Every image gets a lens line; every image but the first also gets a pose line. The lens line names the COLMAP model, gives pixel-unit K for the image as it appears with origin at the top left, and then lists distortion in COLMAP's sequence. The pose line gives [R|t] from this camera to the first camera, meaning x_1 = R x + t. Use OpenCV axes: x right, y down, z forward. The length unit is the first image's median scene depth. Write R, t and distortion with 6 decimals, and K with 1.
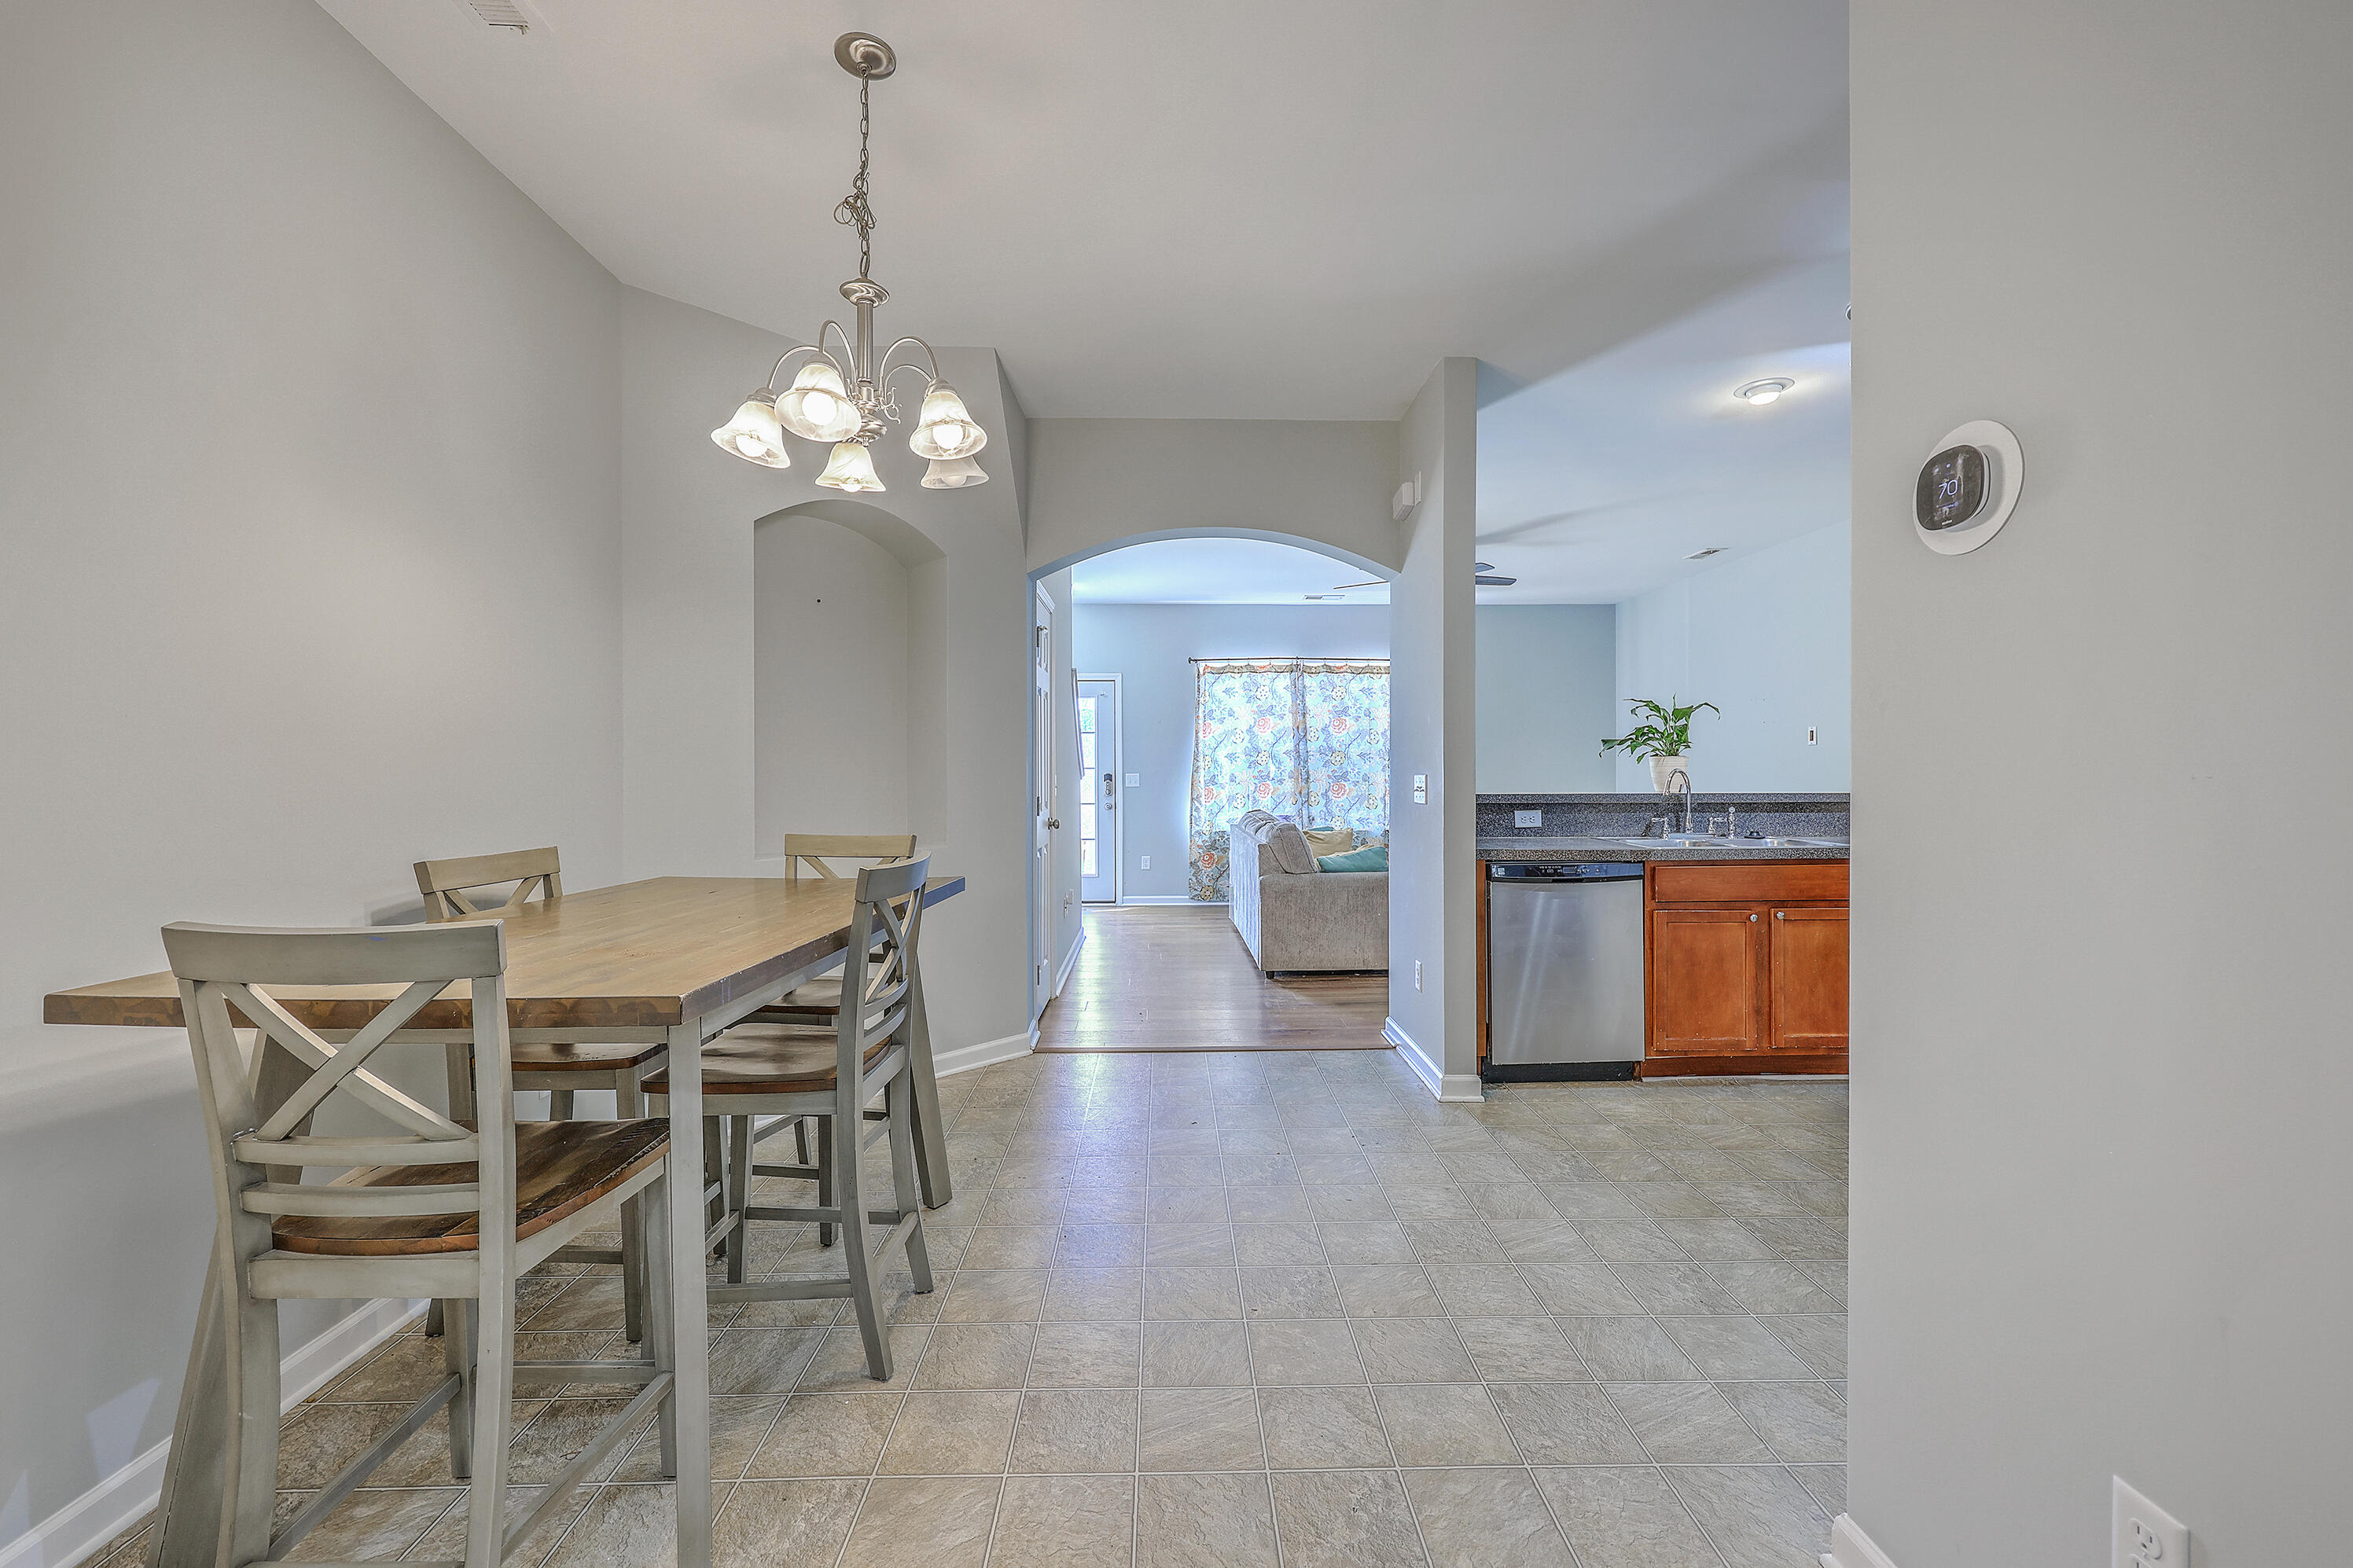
lens RADIAL K [[958.5, 0, 1180.0], [0, 958.5, 773.7], [0, 0, 1]] dist [0.002675, -0.000340]
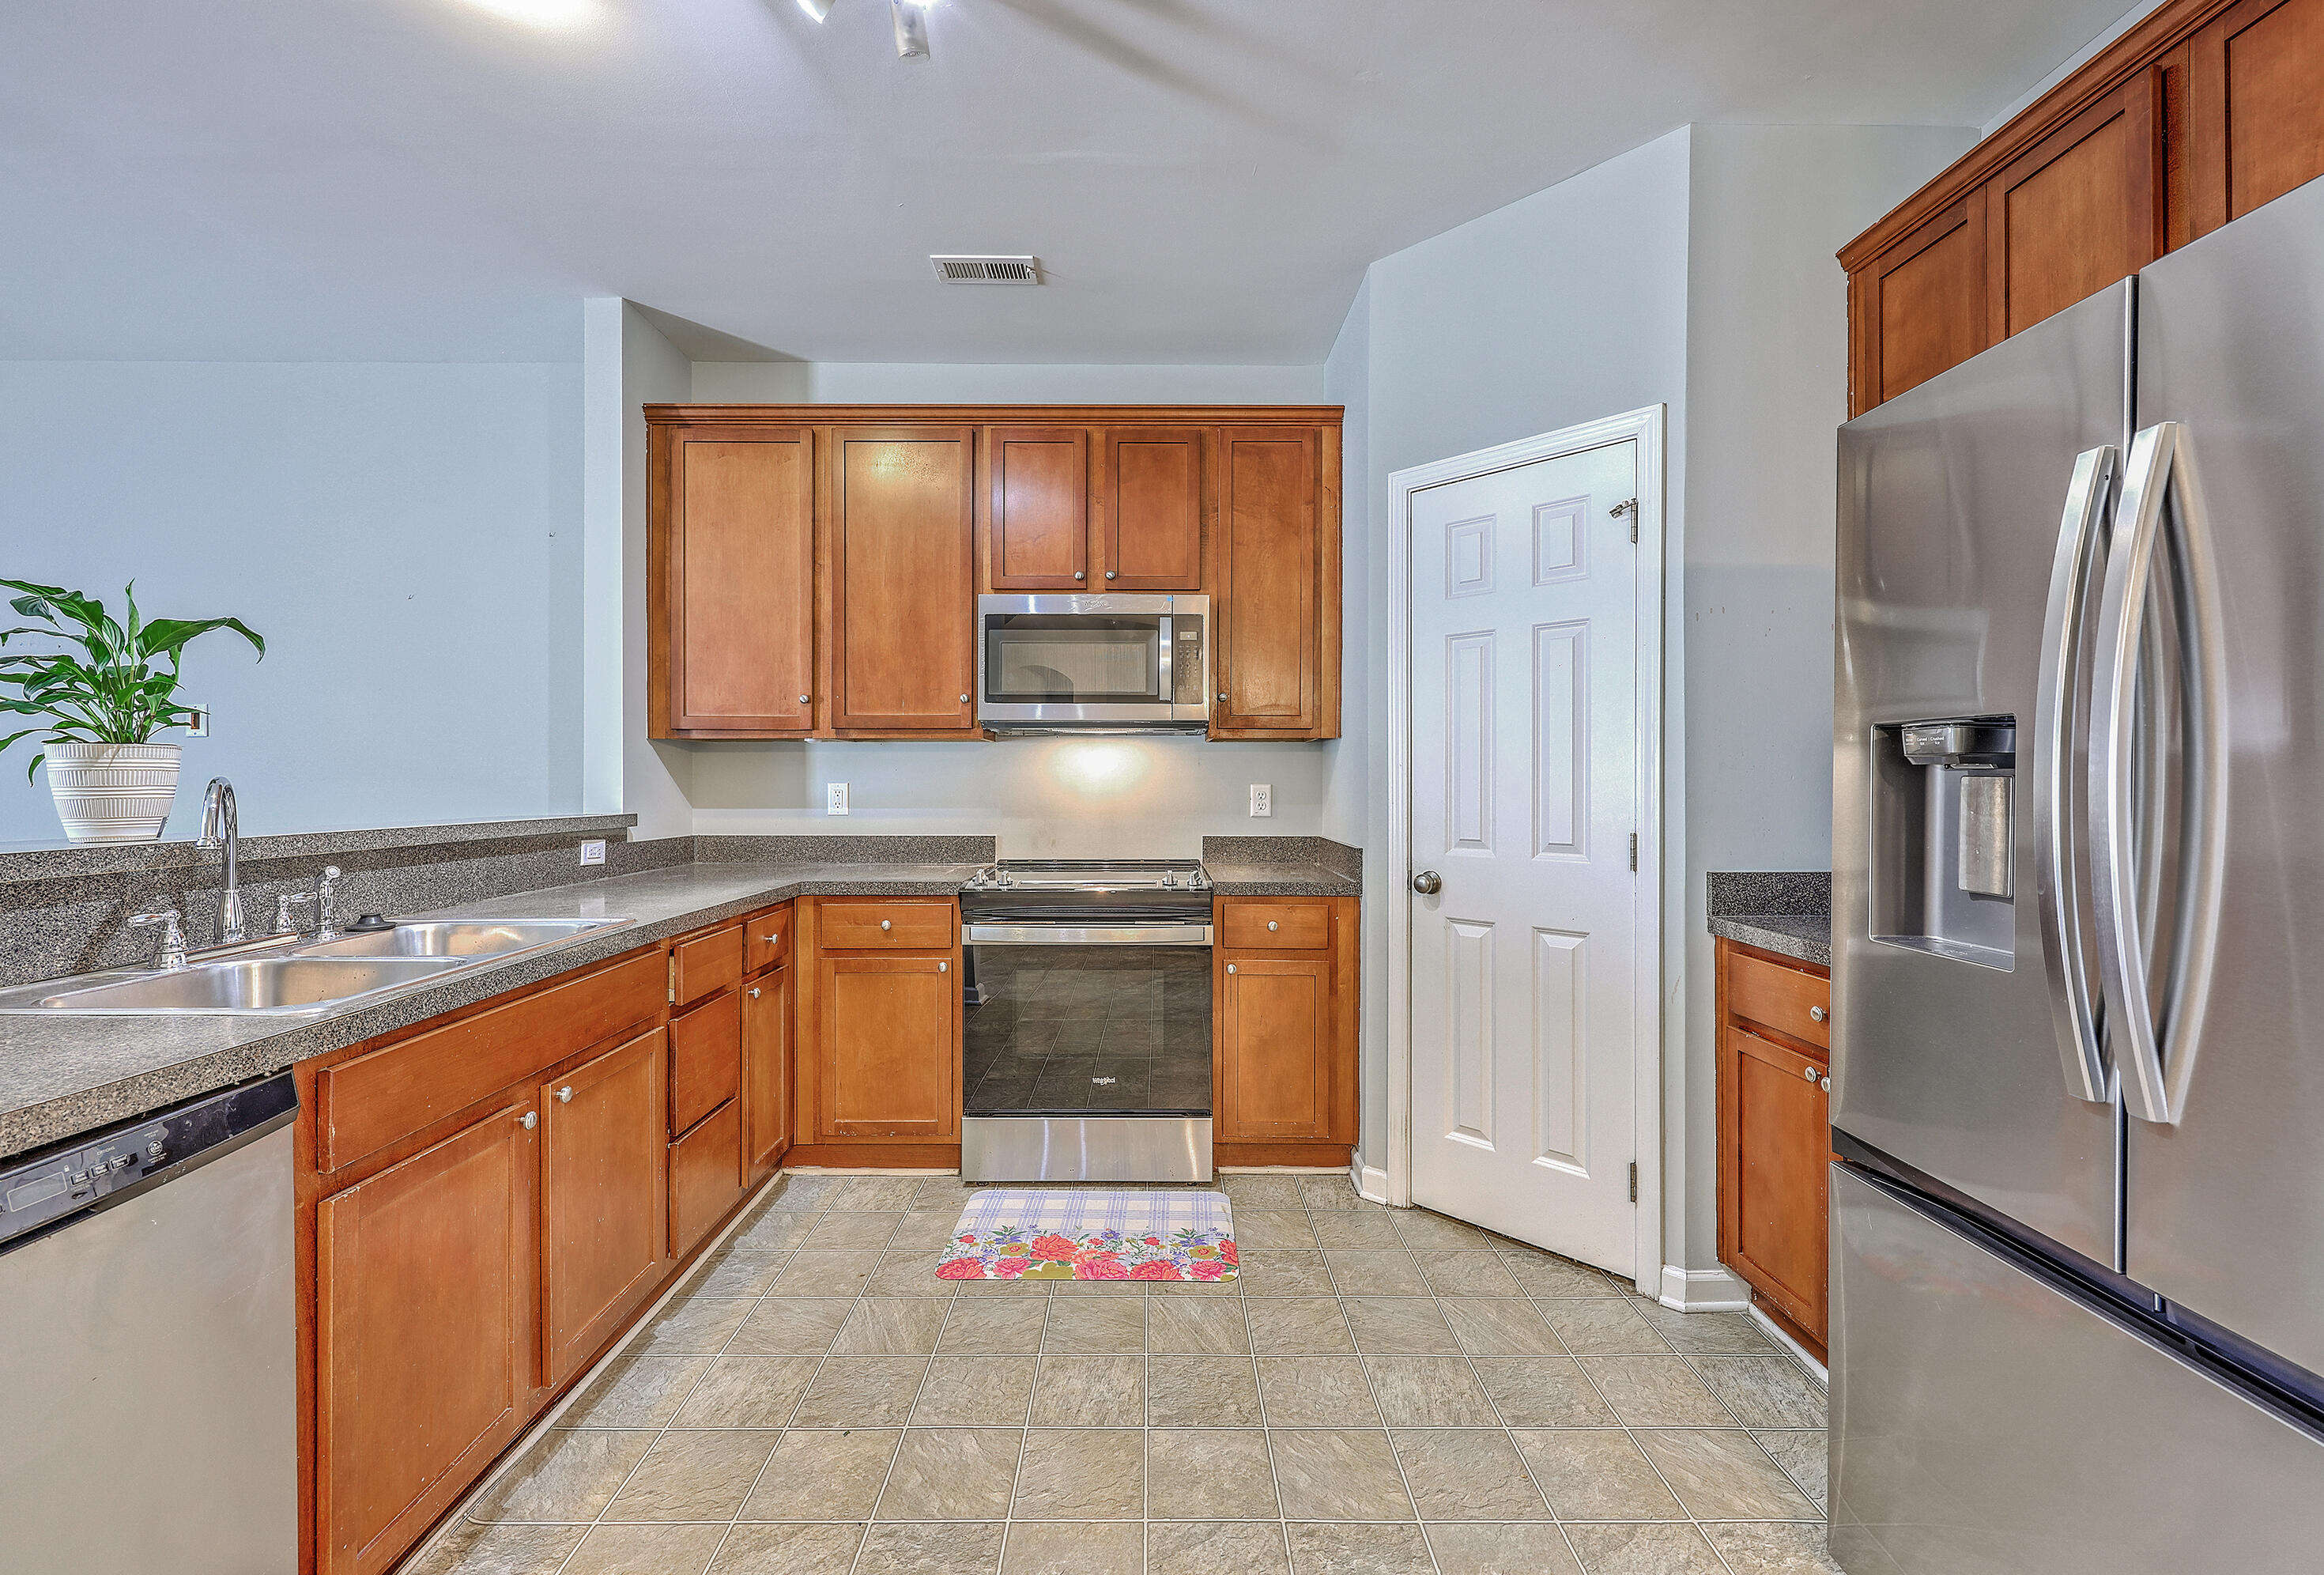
lens RADIAL K [[960.3, 0, 1152.6], [0, 960.3, 781.3], [0, 0, 1]] dist [0.000732, 0.000611]
pose [[0.017014, 0.001352, 0.999854, 0.102261], [0.002597, 0.999996, -0.001396, -0.001387], [-0.999852, 0.002621, 0.017010, 0.437346]]
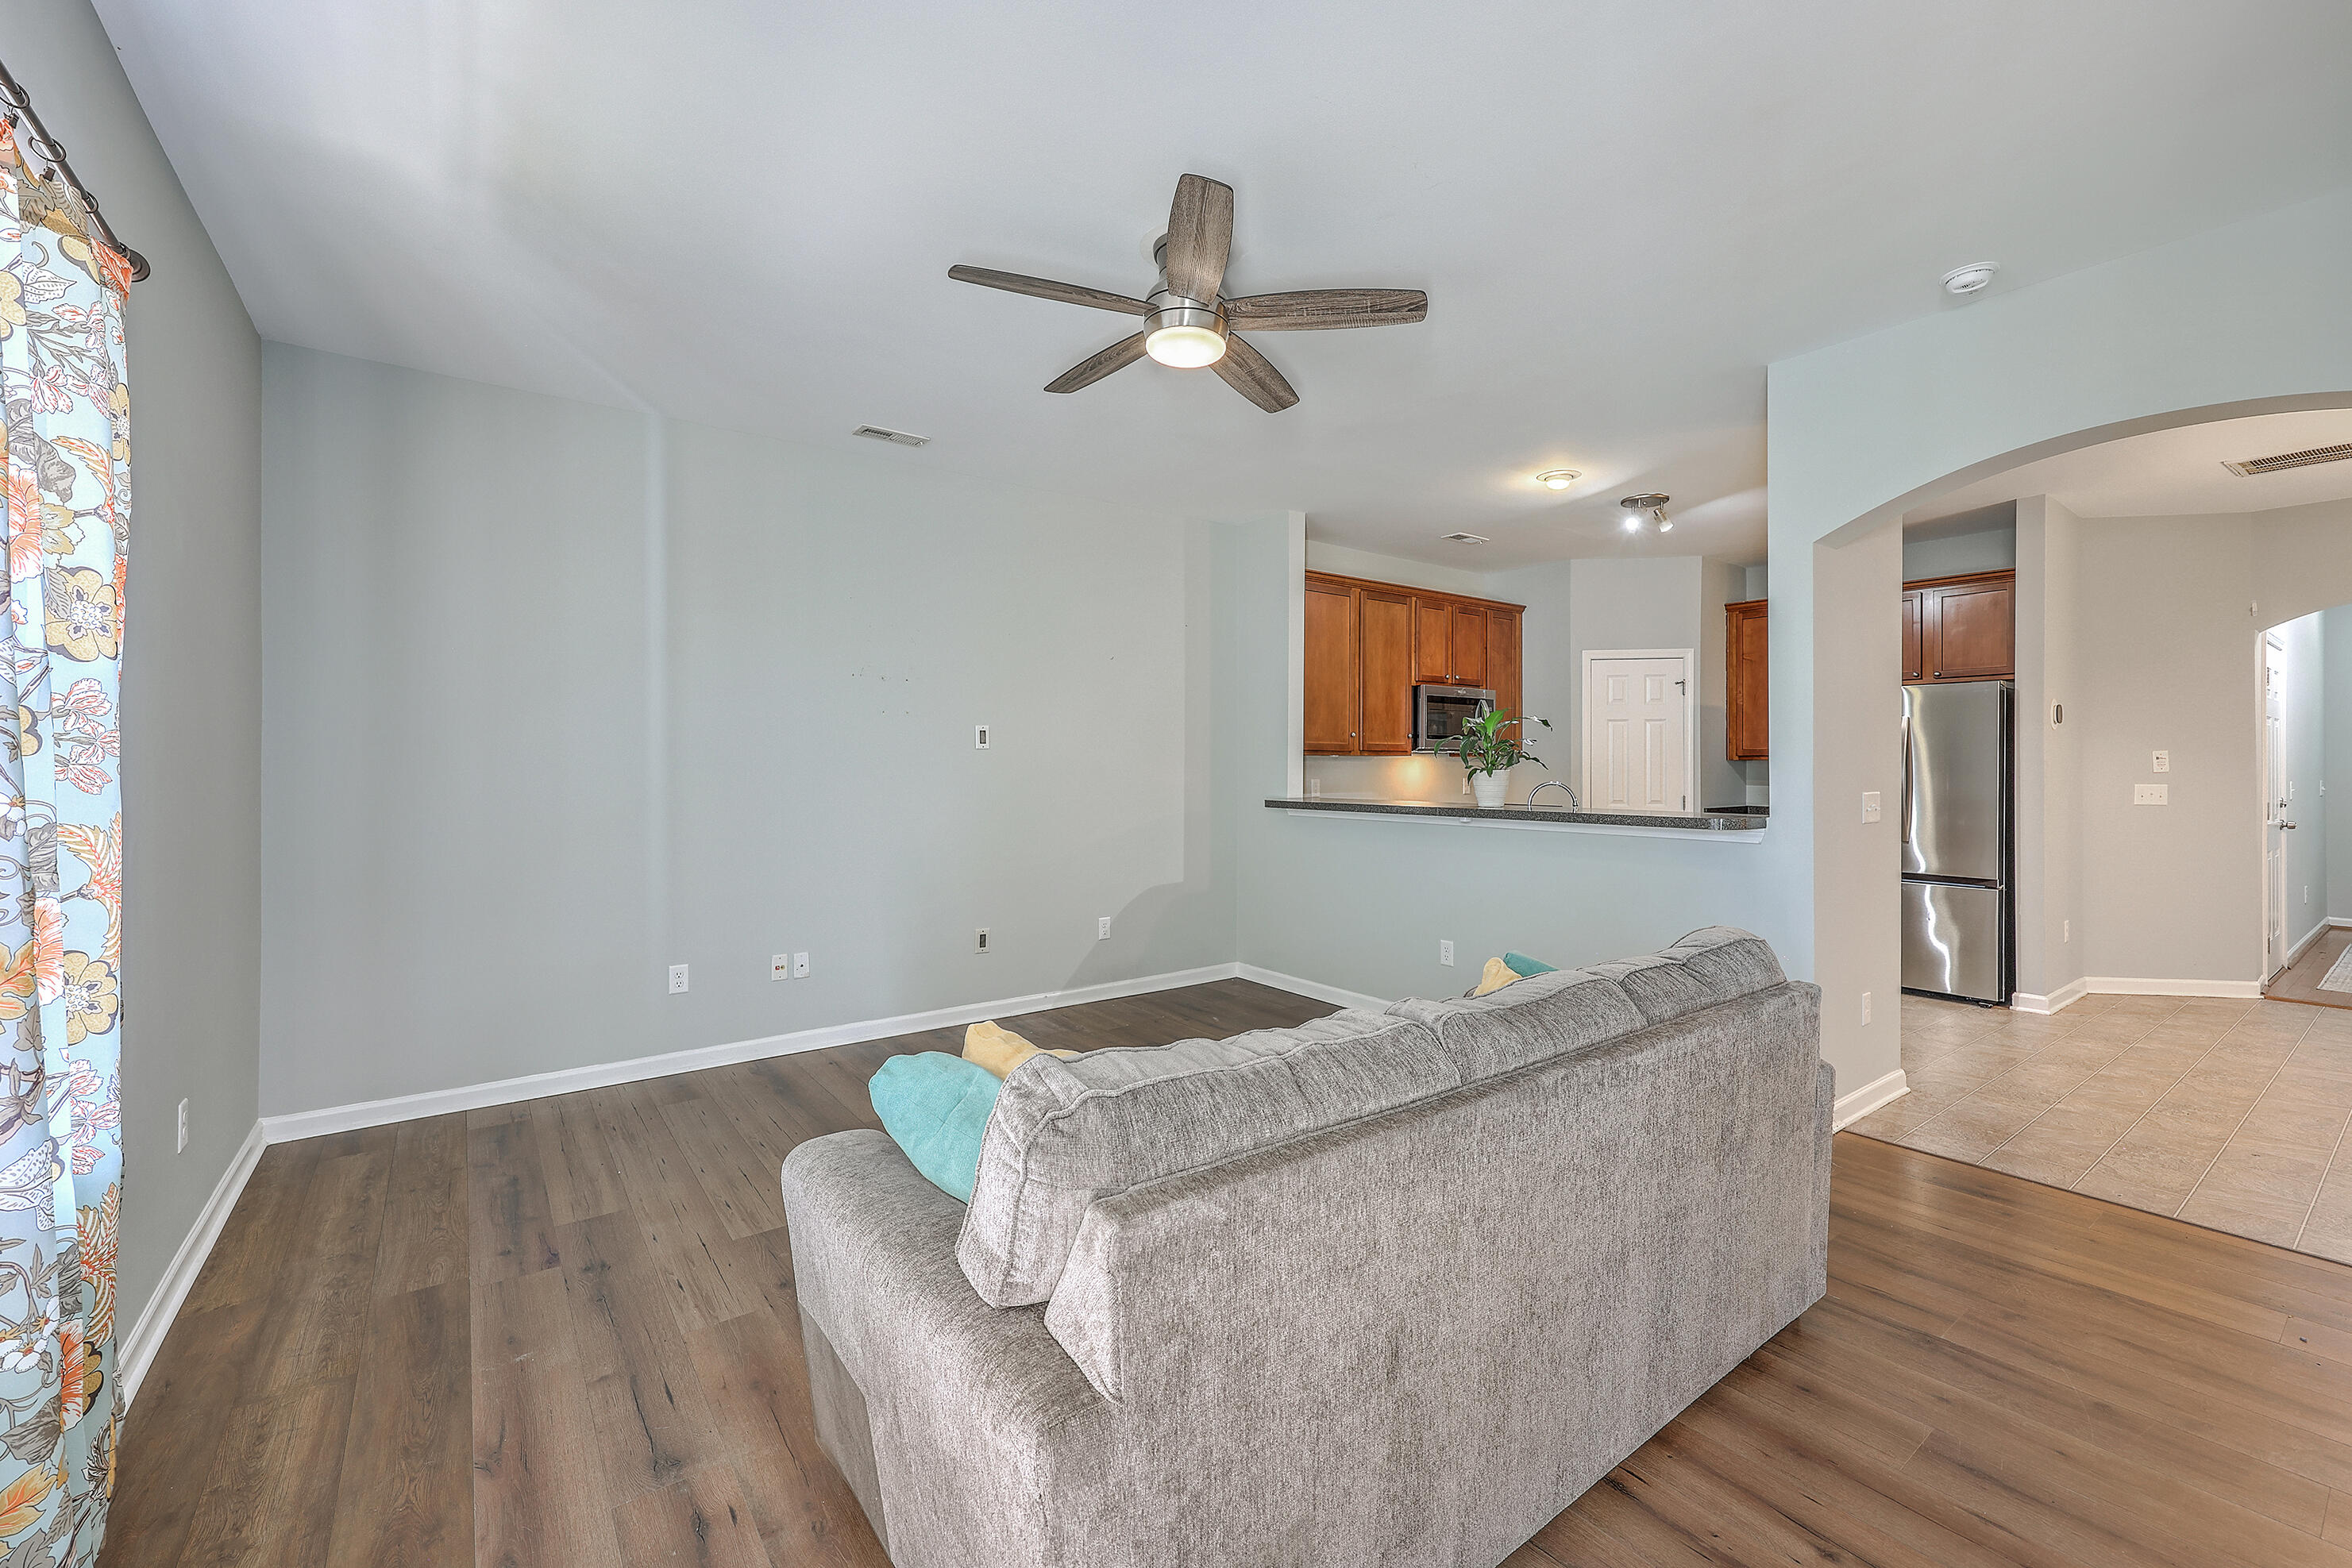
lens RADIAL K [[958.2, 0, 1195.6], [0, 958.2, 772.0], [0, 0, 1]] dist [0.002675, -0.000340]
pose [[-0.584517, -0.008554, 0.811336, -0.084339], [0.002932, 0.999916, 0.012655, -0.021660], [-0.811376, 0.009775, -0.584443, 1.351704]]
